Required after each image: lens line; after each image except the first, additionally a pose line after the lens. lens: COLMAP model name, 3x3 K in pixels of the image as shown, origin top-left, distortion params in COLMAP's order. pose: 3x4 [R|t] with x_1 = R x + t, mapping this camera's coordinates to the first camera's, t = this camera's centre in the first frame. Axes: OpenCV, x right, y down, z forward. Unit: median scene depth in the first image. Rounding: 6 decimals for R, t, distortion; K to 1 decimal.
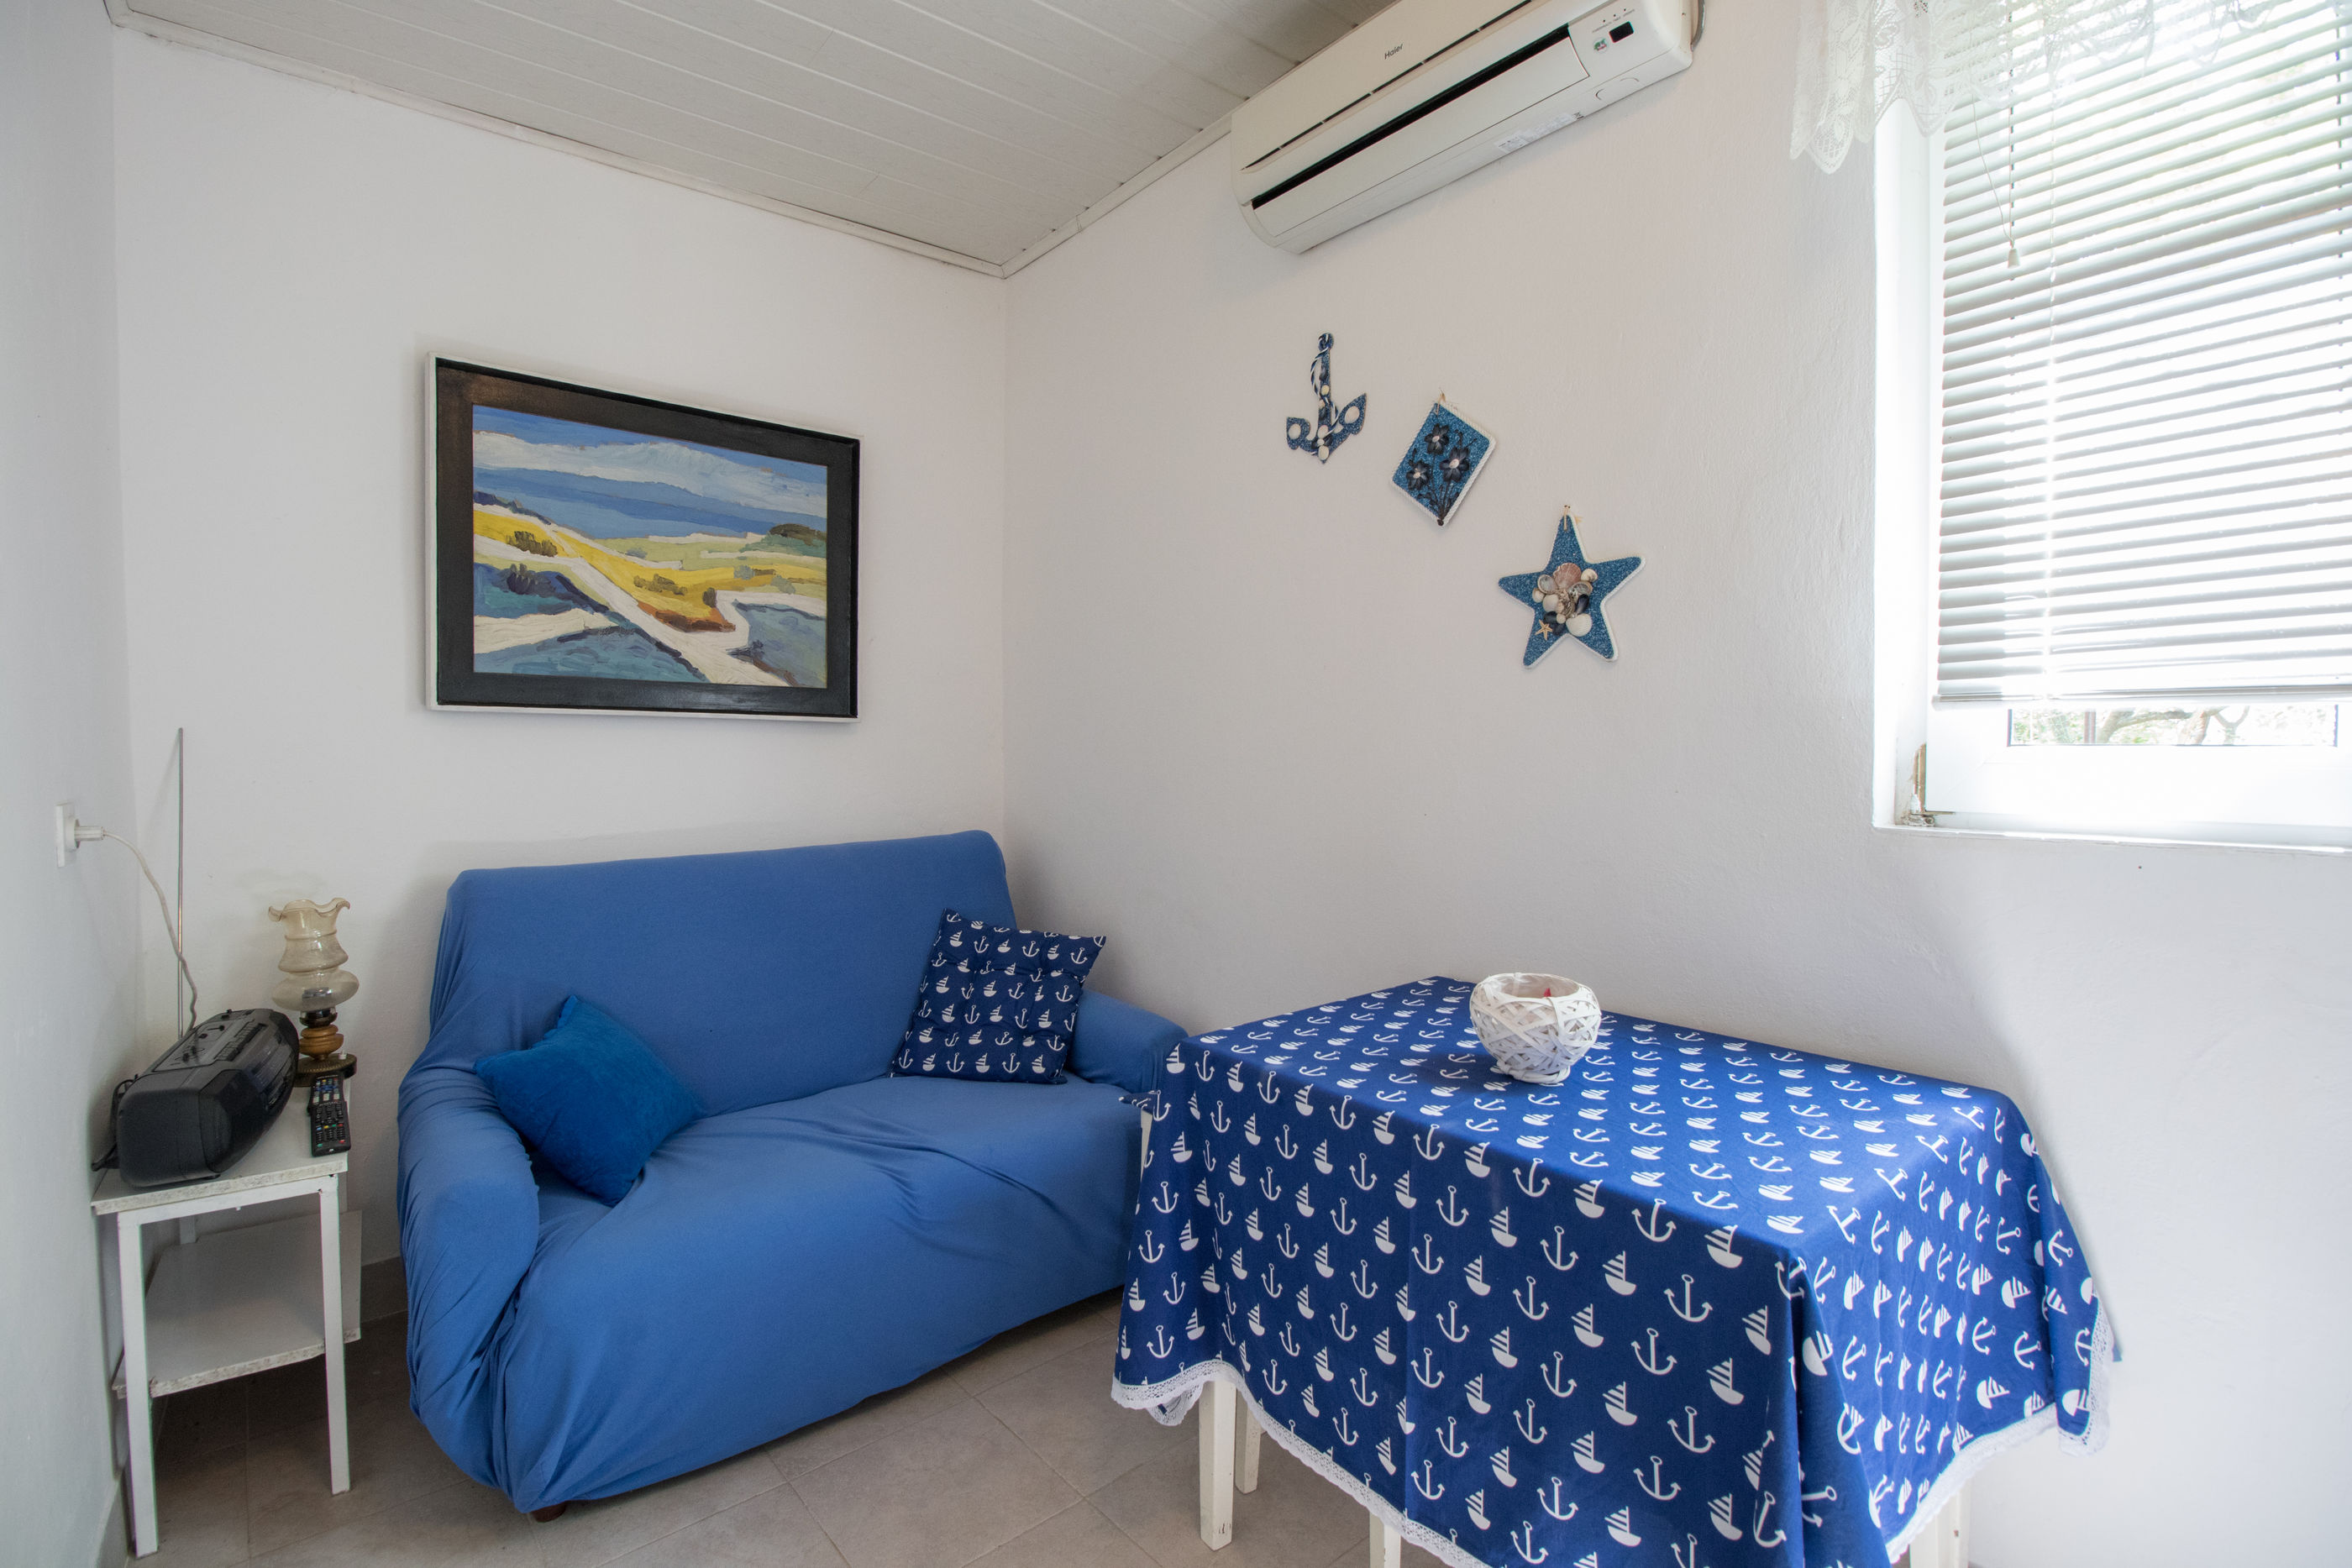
lens RADIAL K [[1085.2, 0, 1152.5], [0, 1085.2, 776.6], [0, 0, 1]] dist [-0.000593, -0.014561]
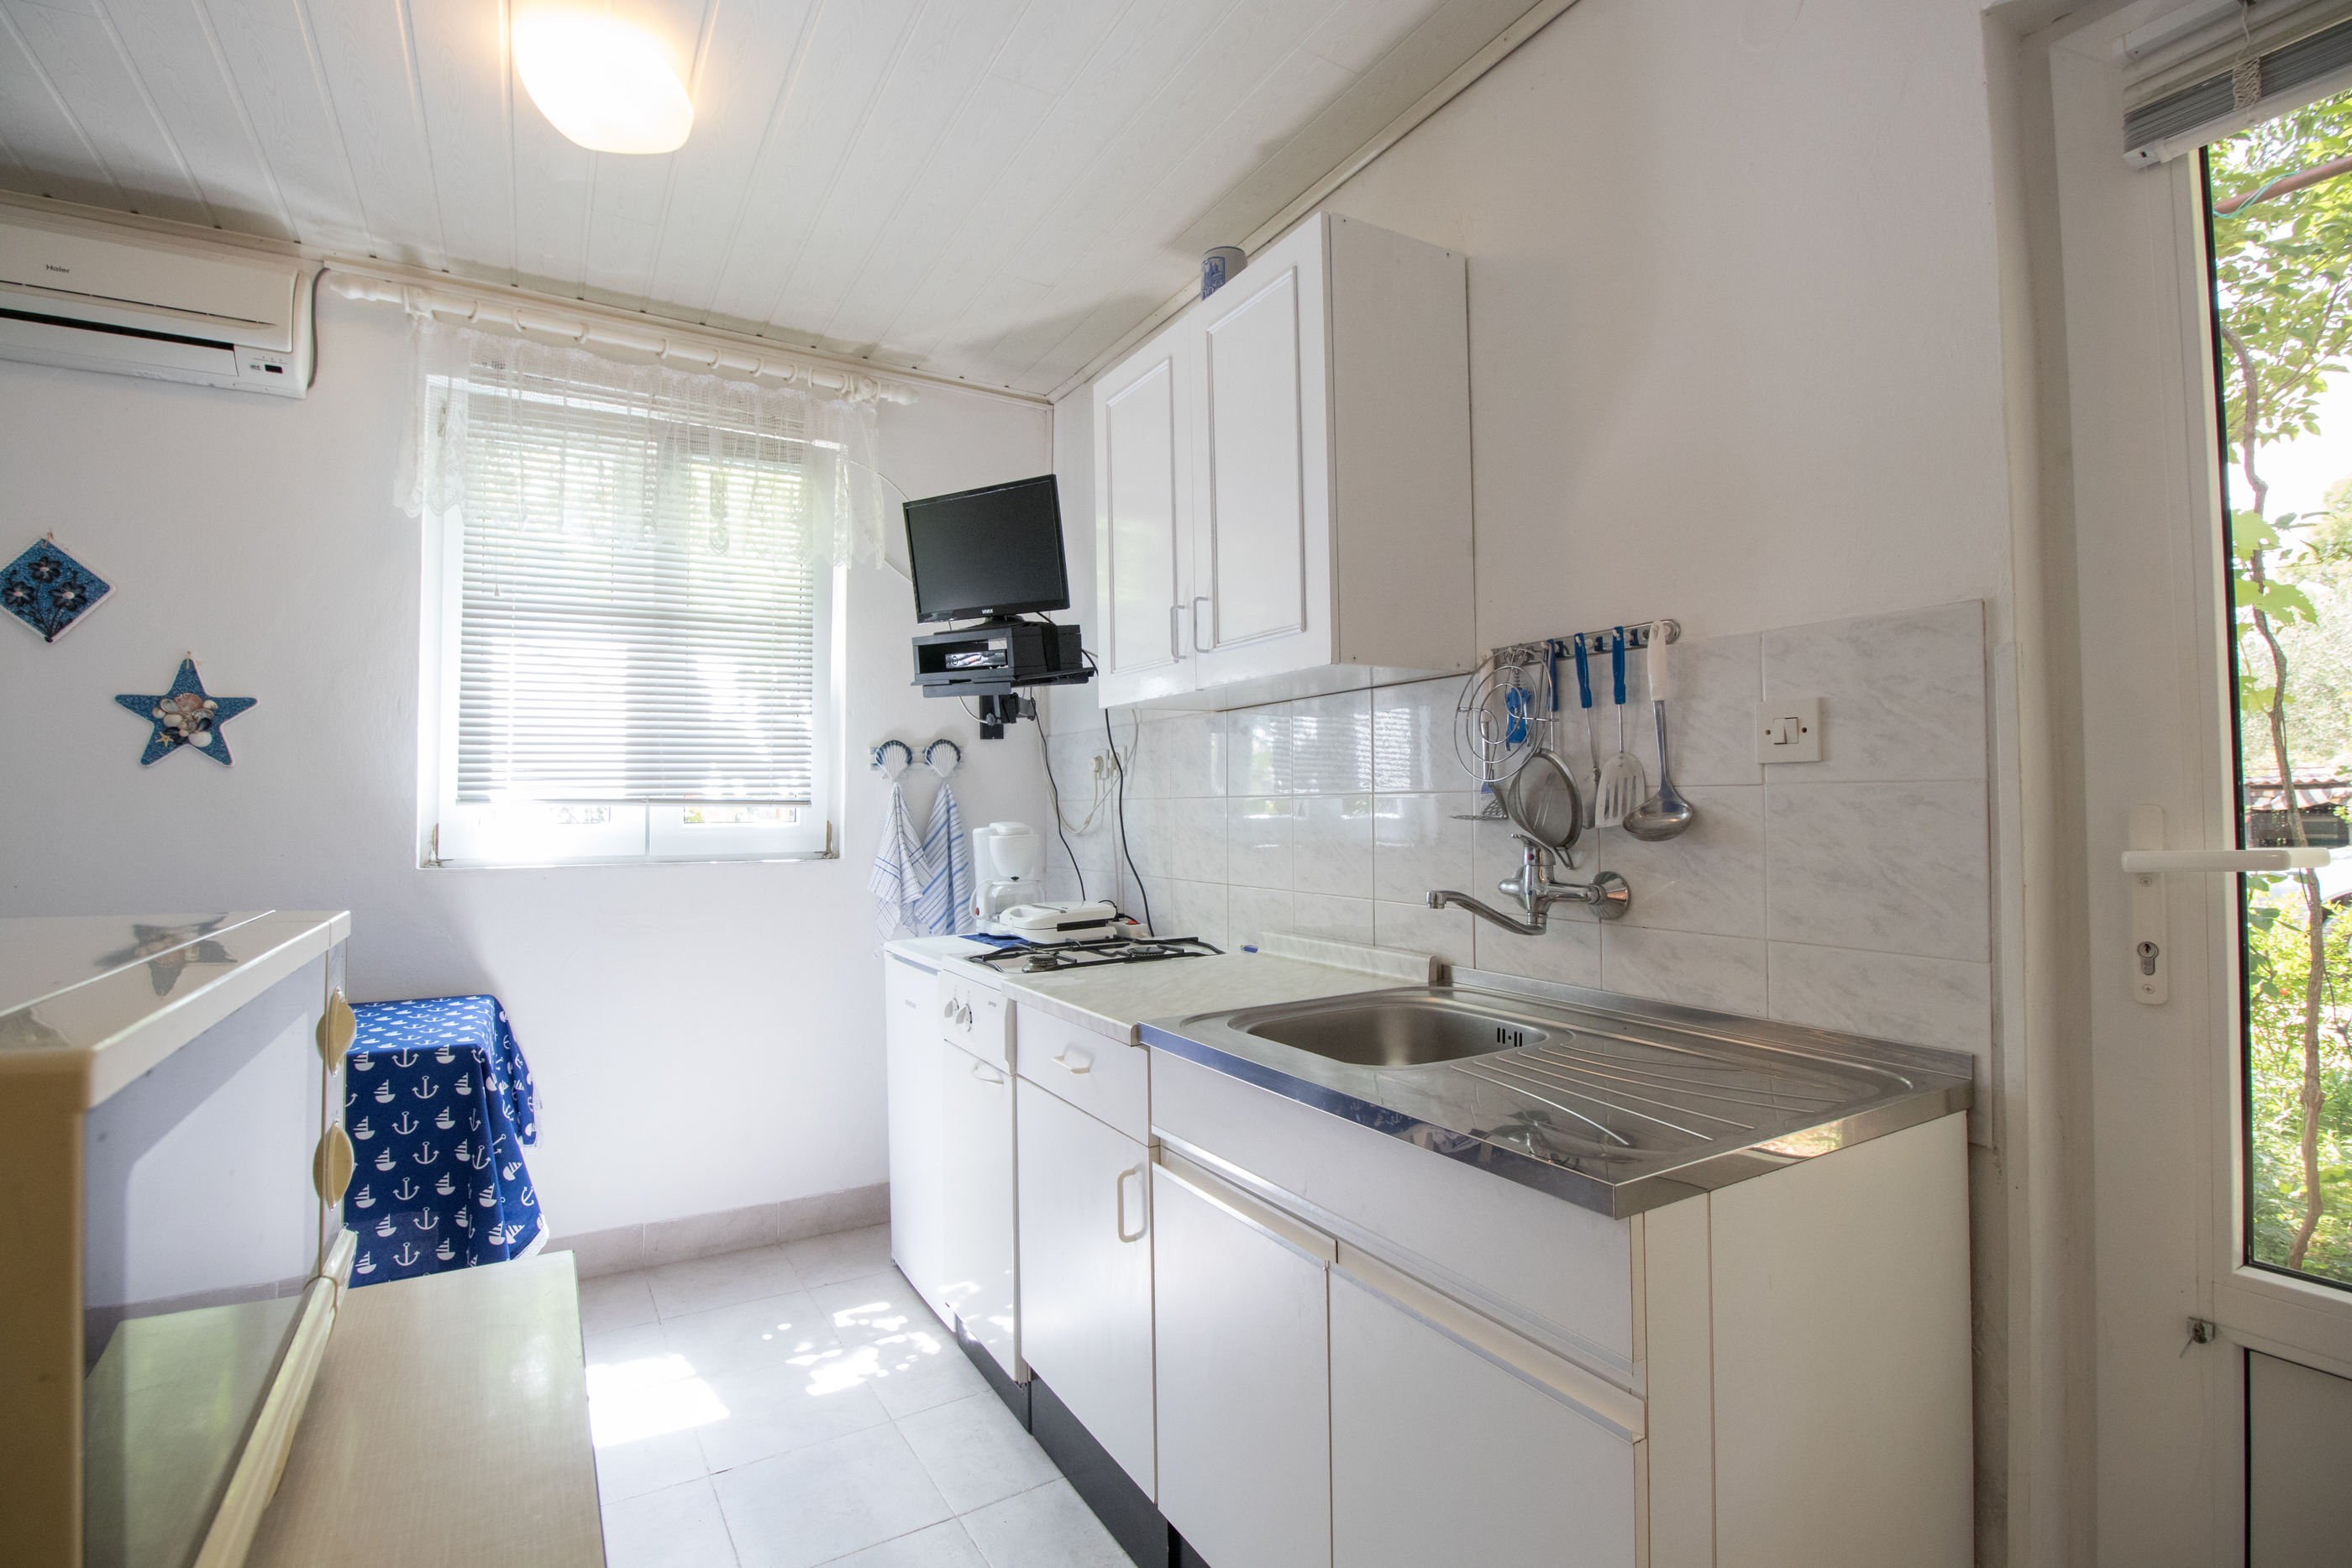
lens RADIAL K [[1085.2, 0, 1152.5], [0, 1085.2, 776.6], [0, 0, 1]] dist [-0.000593, -0.014561]
pose [[0.149955, 0.040224, 0.987874, -0.905421], [0.036698, 0.998257, -0.046217, 0.019869], [-0.988012, 0.043183, 0.148217, -0.474687]]
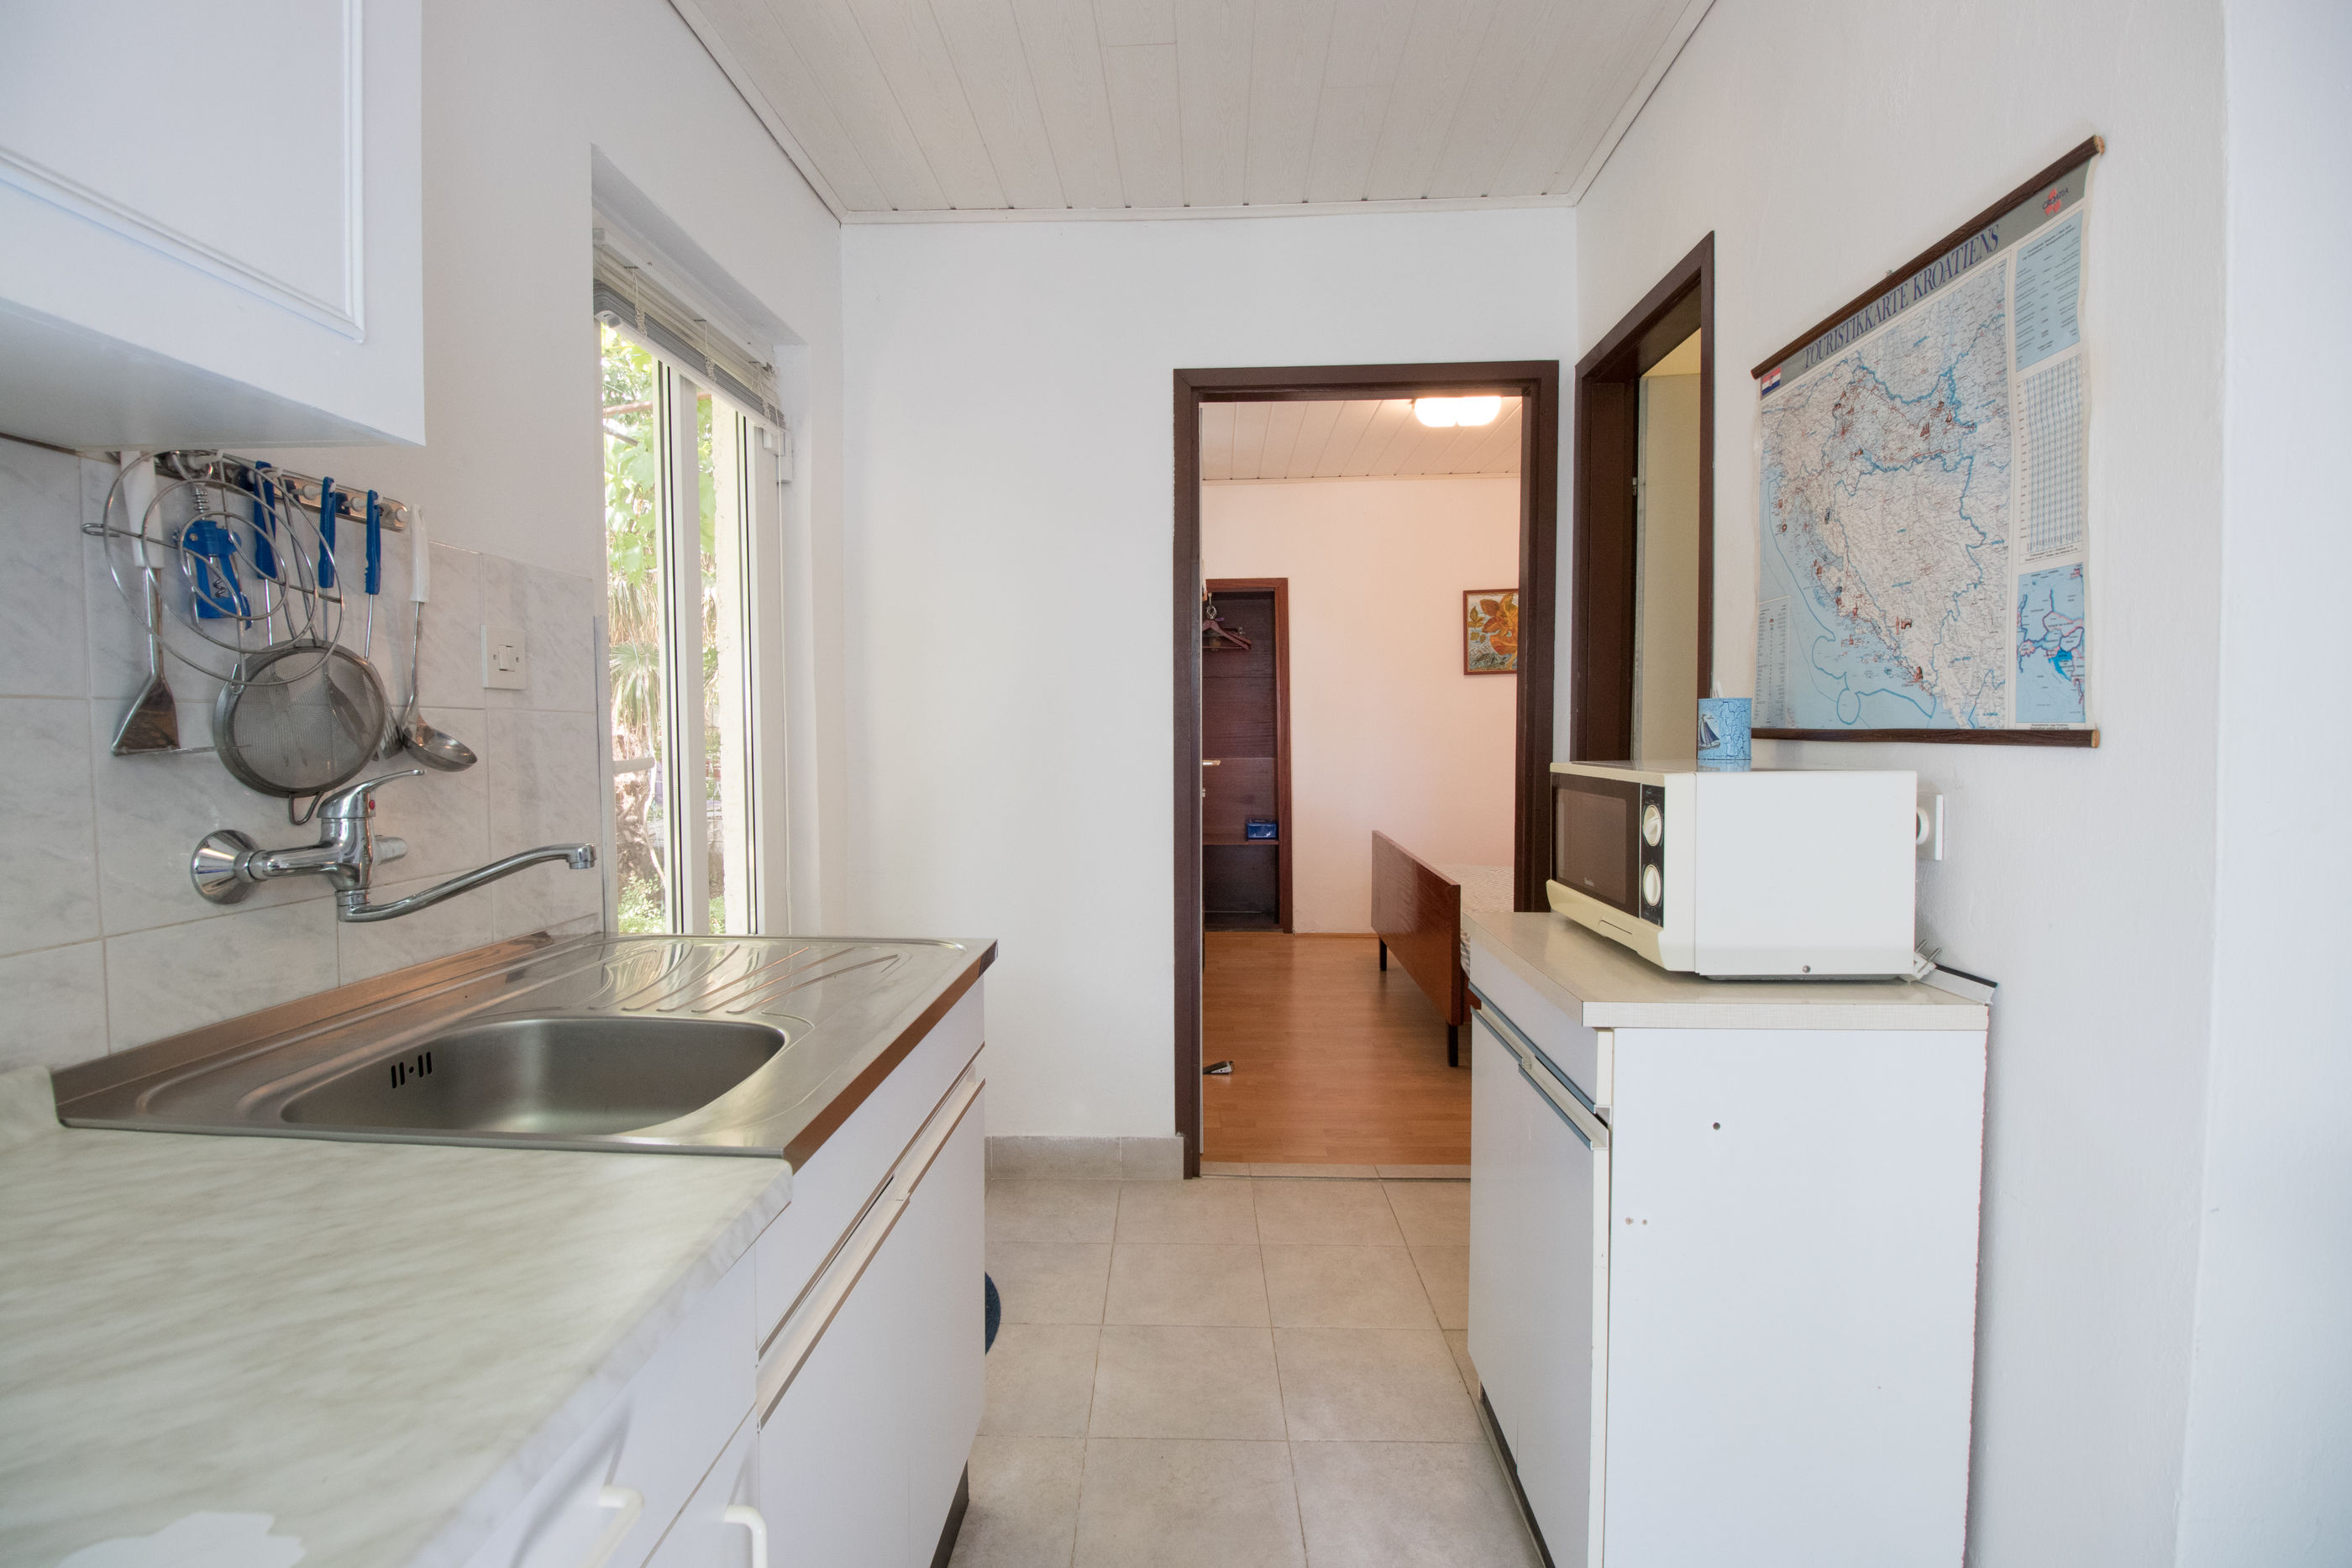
lens RADIAL K [[1085.2, 0, 1152.5], [0, 1085.2, 776.6], [0, 0, 1]] dist [-0.000593, -0.014561]
pose [[-0.663064, 0.047807, -0.747035, 0.448183], [-0.012063, 0.997147, 0.074520, -0.016503], [0.748466, 0.058423, -0.660595, 0.202860]]
